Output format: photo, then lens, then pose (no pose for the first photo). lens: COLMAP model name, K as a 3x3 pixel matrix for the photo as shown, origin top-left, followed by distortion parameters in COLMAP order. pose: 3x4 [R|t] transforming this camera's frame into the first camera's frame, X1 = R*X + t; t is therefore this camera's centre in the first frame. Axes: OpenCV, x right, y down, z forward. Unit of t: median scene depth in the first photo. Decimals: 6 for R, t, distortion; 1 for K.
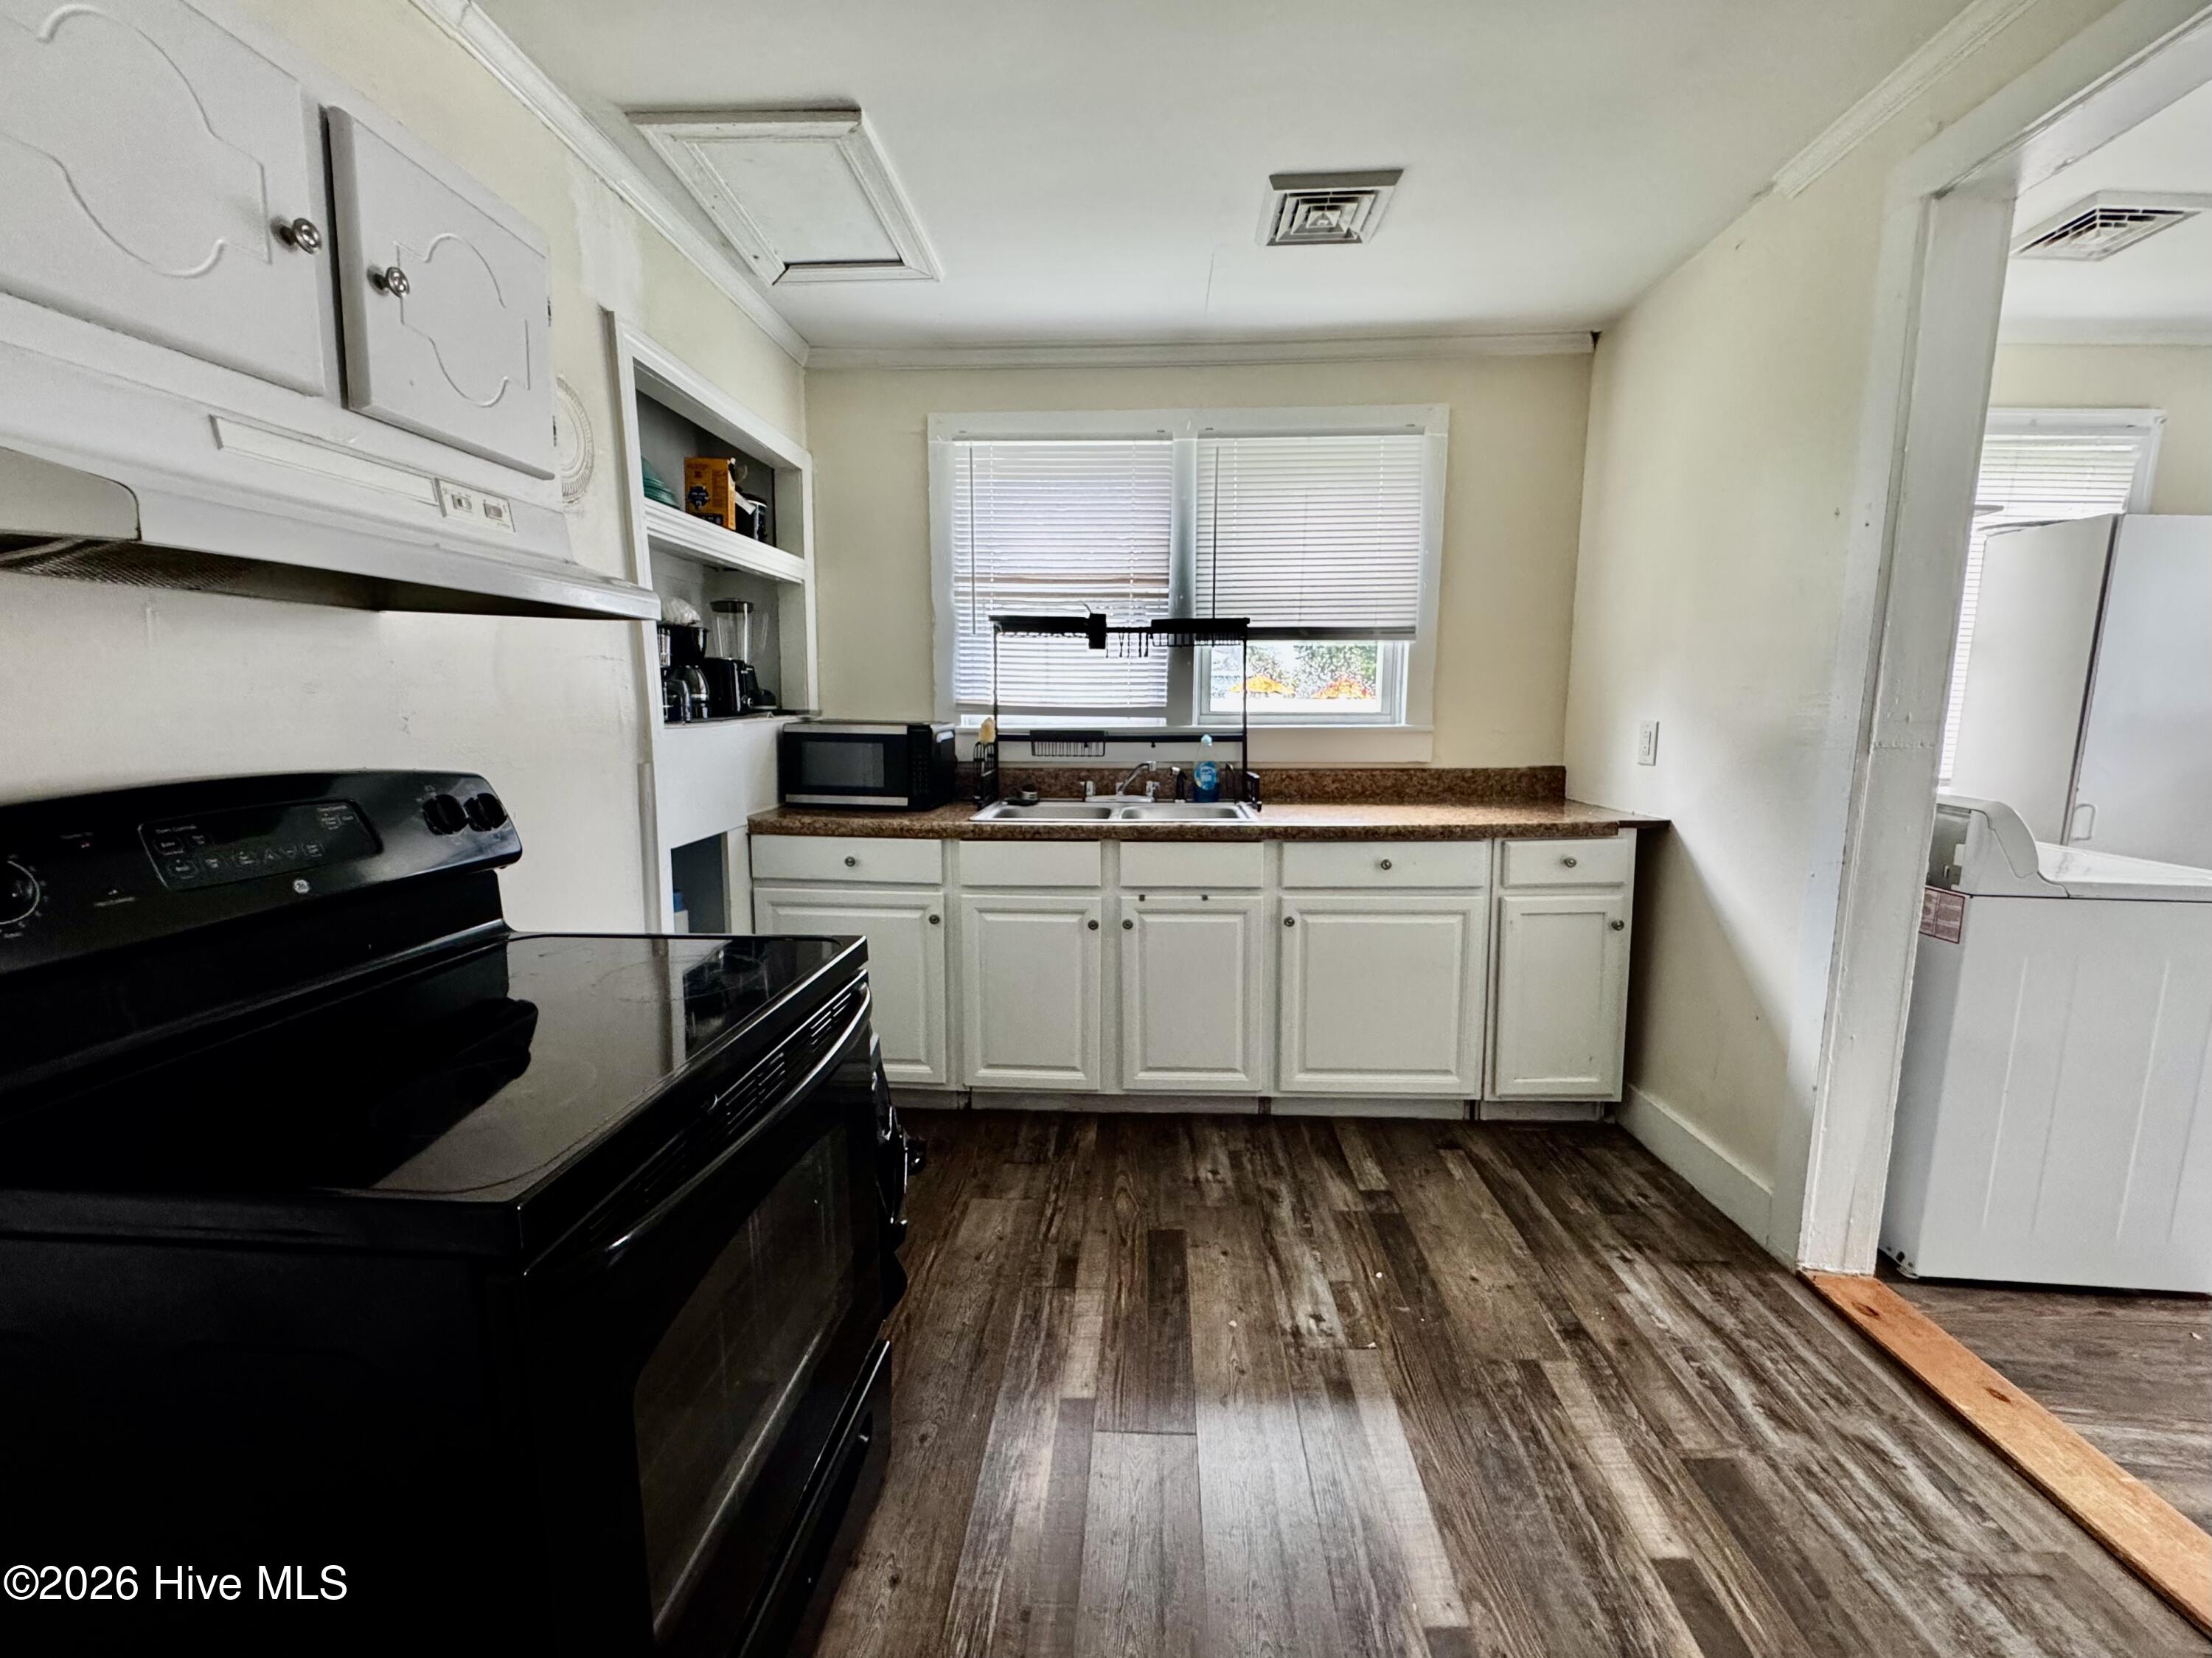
lens RADIAL K [[902.8, 0, 1115.9], [0, 902.8, 827.2], [0, 0, 1]] dist [-0.002210, -0.001019]
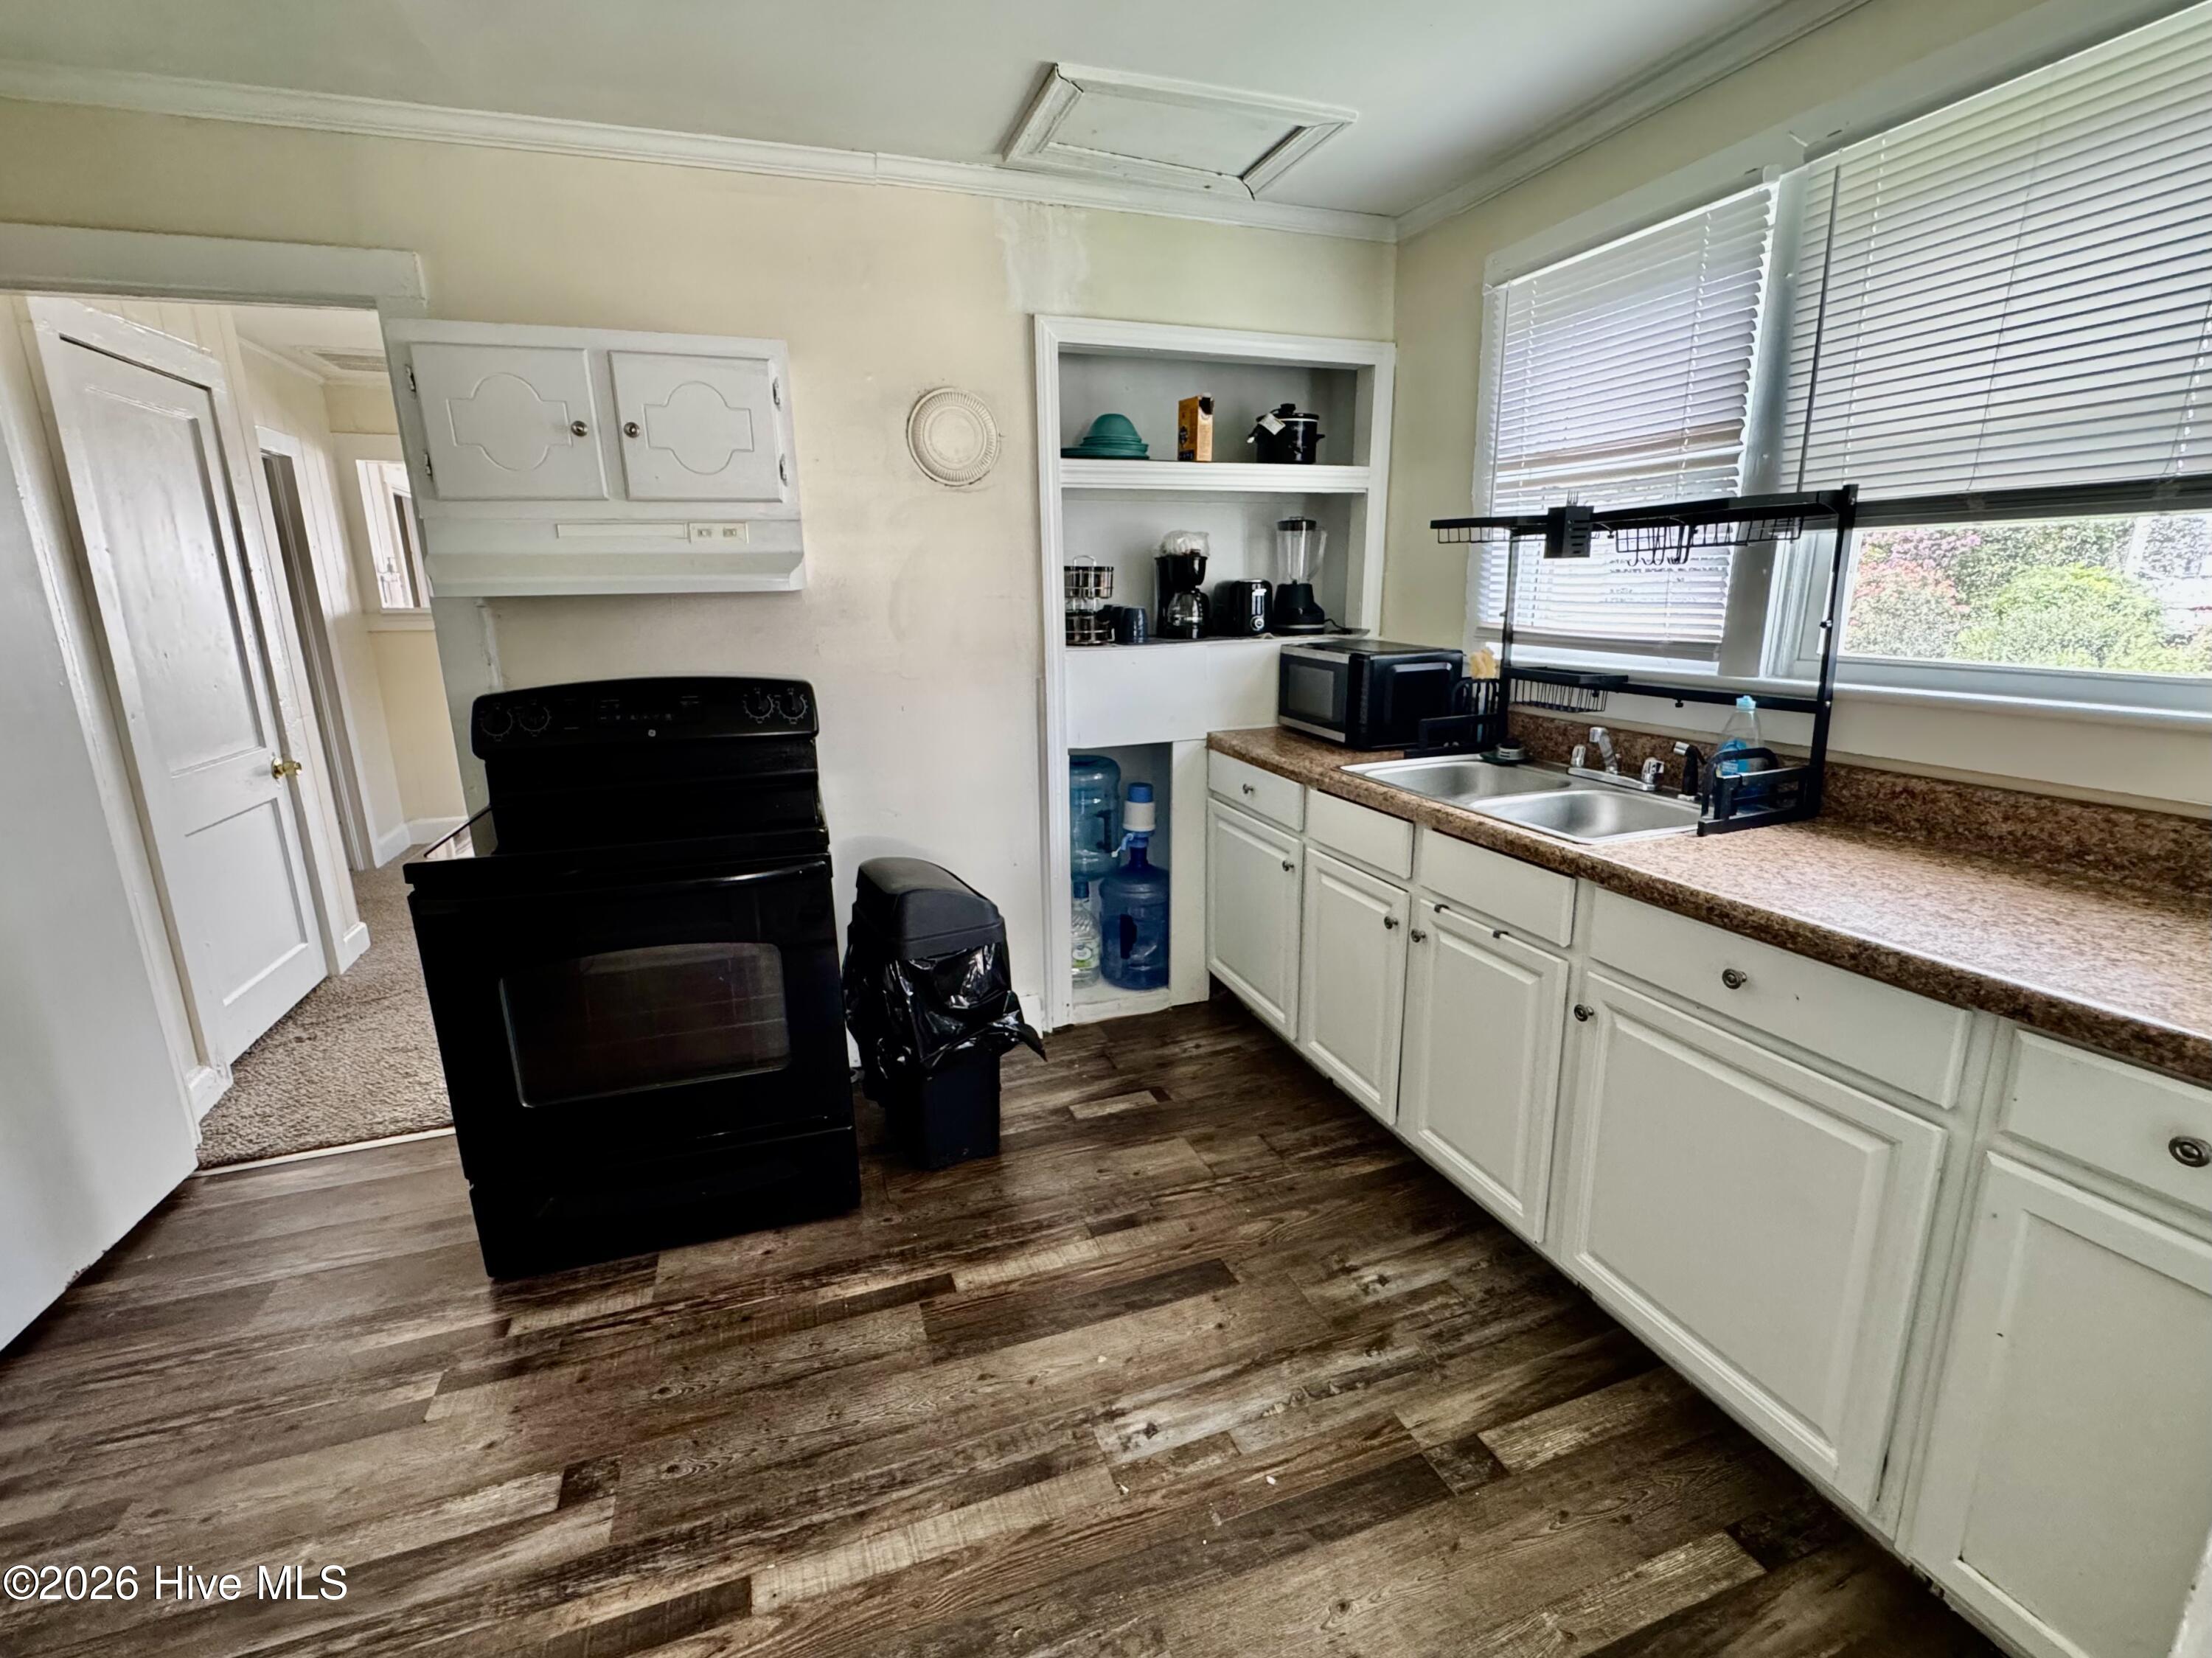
lens RADIAL K [[976.1, 0, 1114.3], [0, 976.1, 829.5], [0, 0, 1]] dist [-0.007452, 0.000672]
pose [[0.381797, 0.216793, -0.898461, 0.641395], [-0.114494, 0.975707, 0.186778, -0.105198], [0.917127, 0.031558, 0.397343, 0.439259]]
